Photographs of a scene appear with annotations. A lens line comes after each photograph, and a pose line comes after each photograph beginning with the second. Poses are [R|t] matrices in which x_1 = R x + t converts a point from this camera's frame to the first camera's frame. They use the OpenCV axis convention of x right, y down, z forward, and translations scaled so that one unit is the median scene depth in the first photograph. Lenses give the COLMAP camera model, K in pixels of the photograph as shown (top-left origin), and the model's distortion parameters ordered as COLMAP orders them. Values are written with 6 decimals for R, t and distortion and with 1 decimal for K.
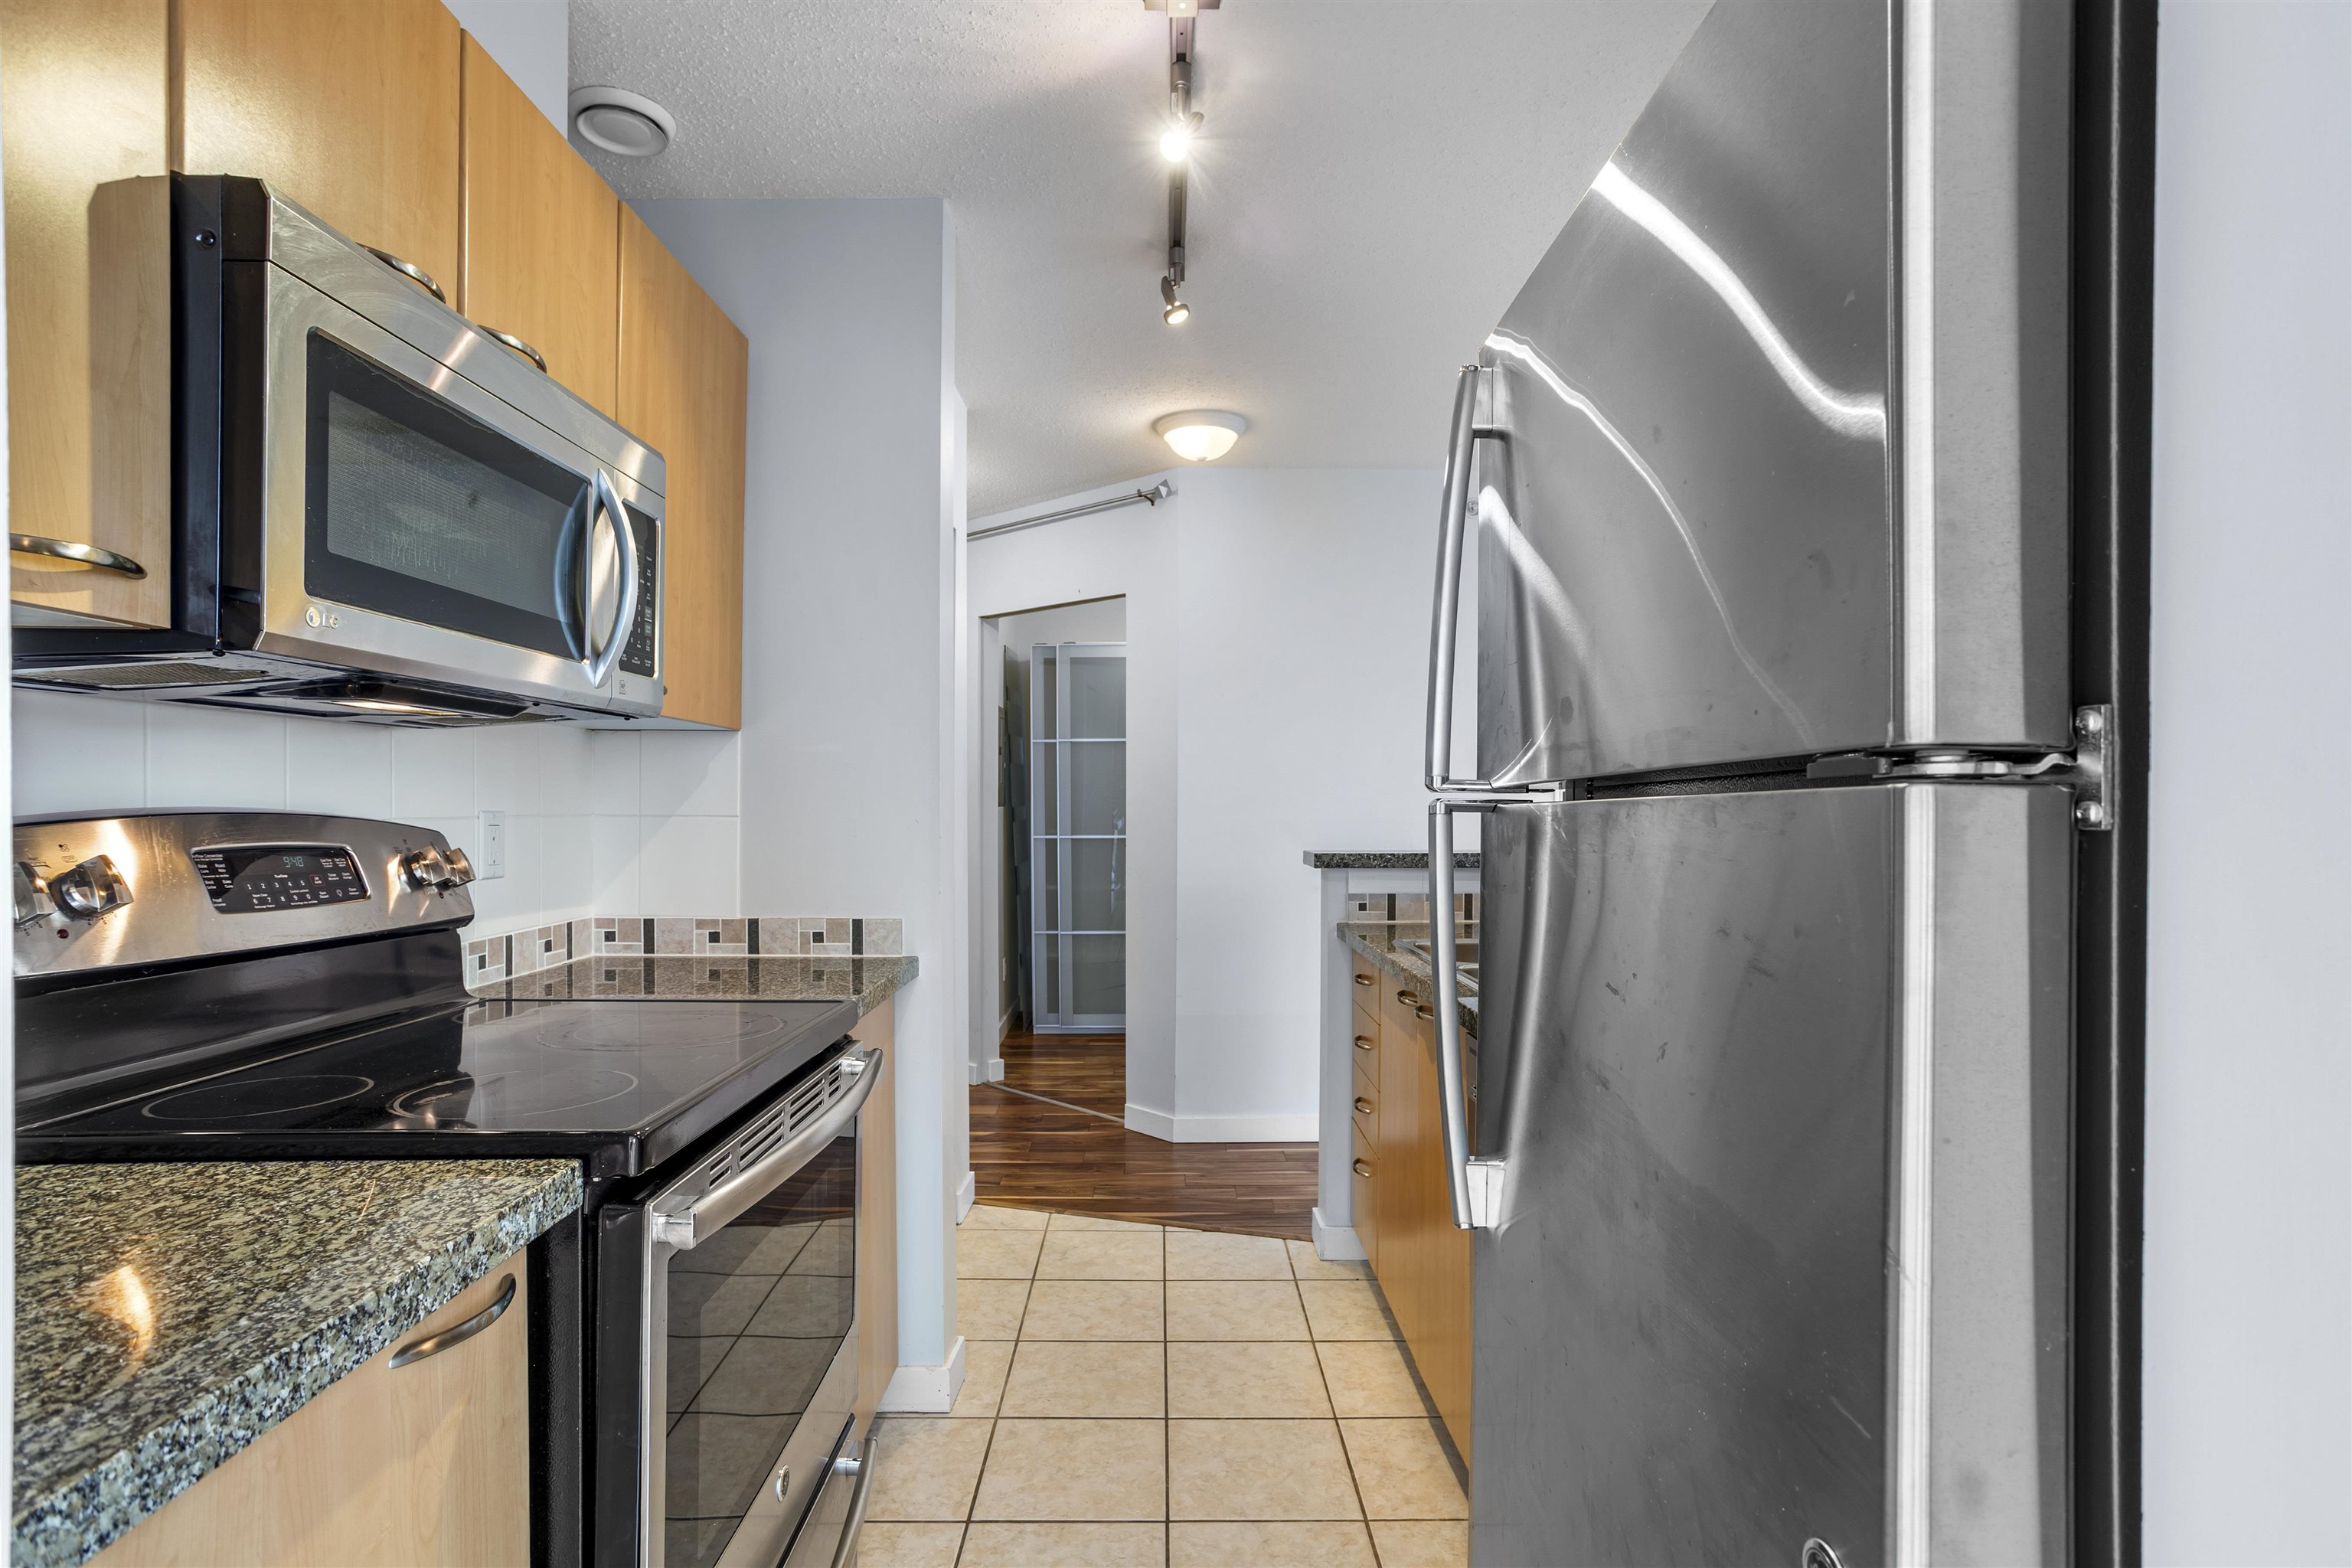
lens RADIAL K [[1146.9, 0, 1183.8], [0, 1146.9, 791.8], [0, 0, 1]] dist [-0.002288, -0.000200]
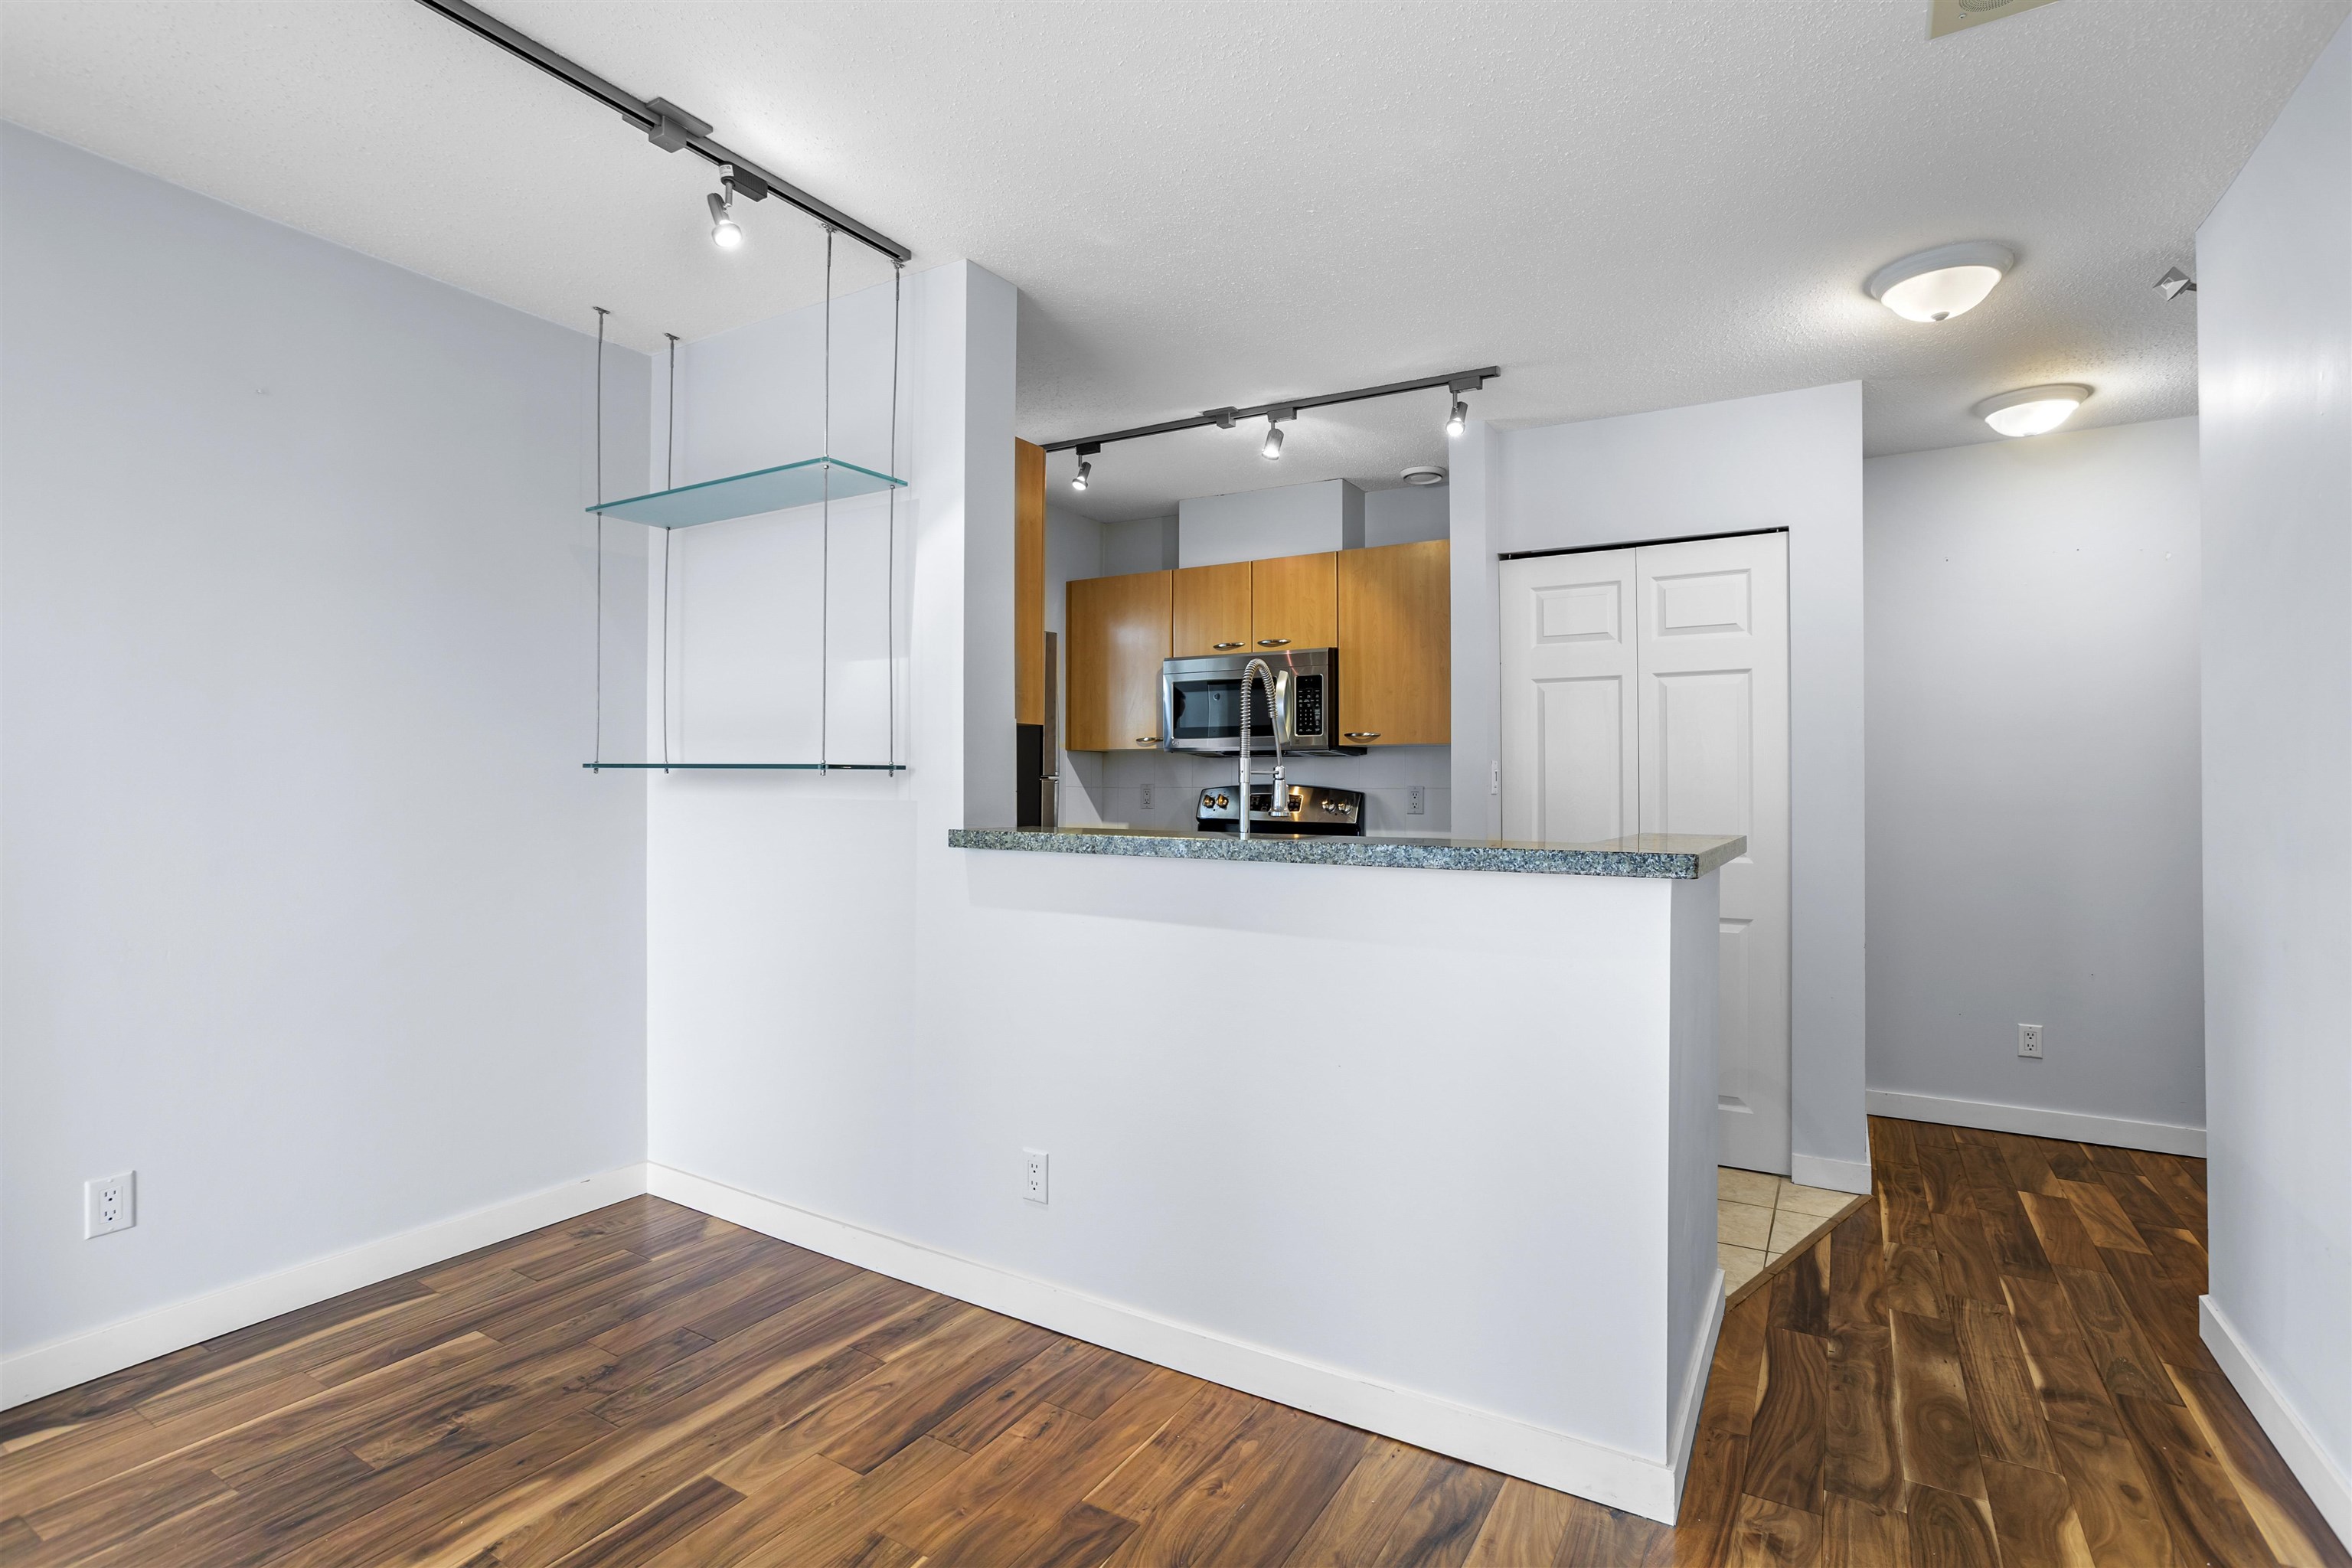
lens RADIAL K [[1146.9, 0, 1183.8], [0, 1146.9, 791.8], [0, 0, 1]] dist [-0.002288, -0.000200]
pose [[-0.550314, 0.000069, -0.834958, 0.911730], [0.004369, 0.999987, -0.002796, 0.020005], [0.834946, -0.005187, -0.550307, 1.026976]]
